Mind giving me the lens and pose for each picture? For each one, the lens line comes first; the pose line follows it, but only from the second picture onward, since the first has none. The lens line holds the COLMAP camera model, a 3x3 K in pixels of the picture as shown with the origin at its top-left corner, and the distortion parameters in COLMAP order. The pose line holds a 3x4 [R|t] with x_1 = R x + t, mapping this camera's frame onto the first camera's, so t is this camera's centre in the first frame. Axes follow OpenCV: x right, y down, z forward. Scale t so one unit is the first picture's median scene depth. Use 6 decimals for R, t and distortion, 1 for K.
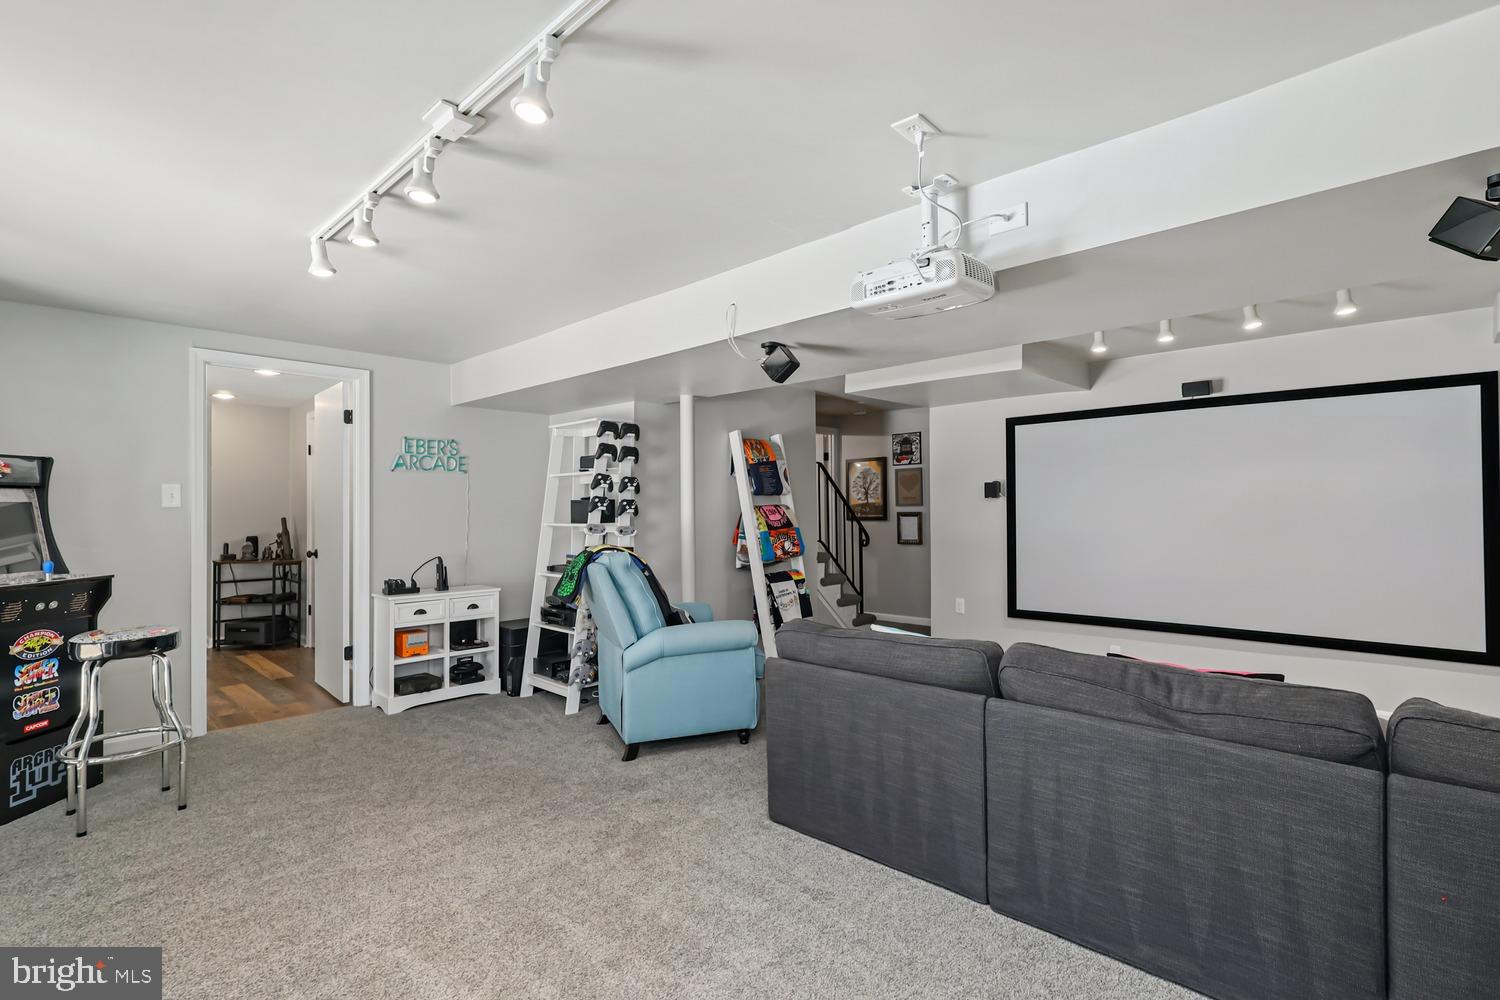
lens RADIAL K [[713.0, 0, 750.0], [0, 713.0, 500.0], [0, 0, 1]] dist [-0.001472, 0.000824]
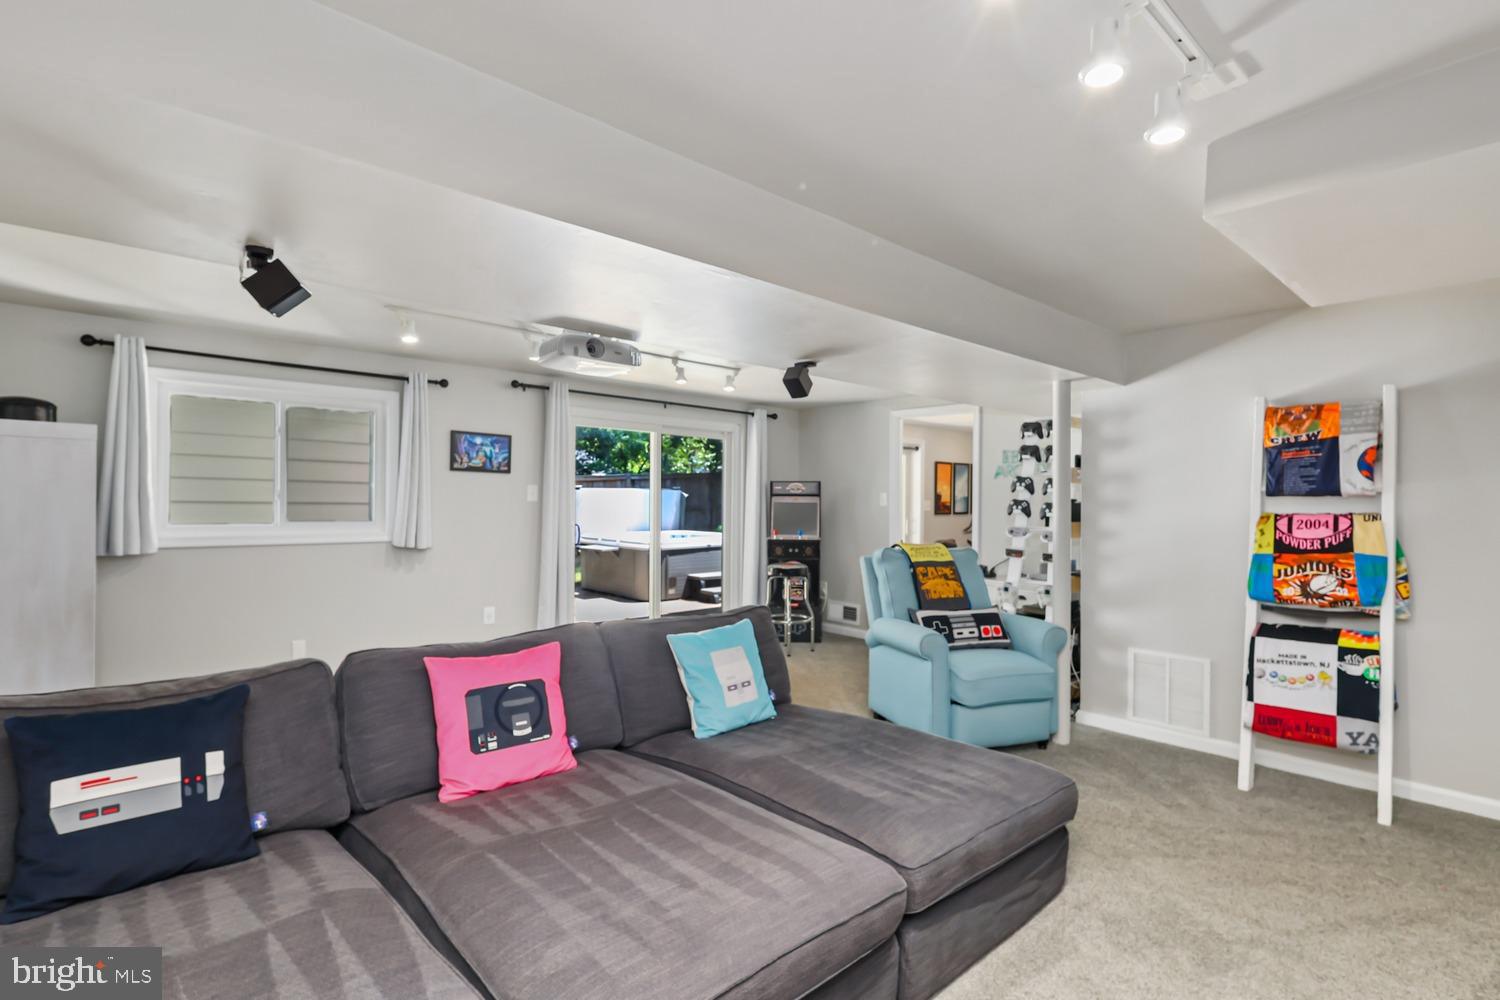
lens RADIAL K [[713.0, 0, 749.6], [0, 713.0, 499.4], [0, 0, 1]] dist [-0.001472, 0.000824]
pose [[-0.070328, -0.001097, -0.997523, 0.672582], [-0.004195, 0.999991, -0.000804, -0.001767], [0.997515, 0.004128, -0.070332, 0.583368]]
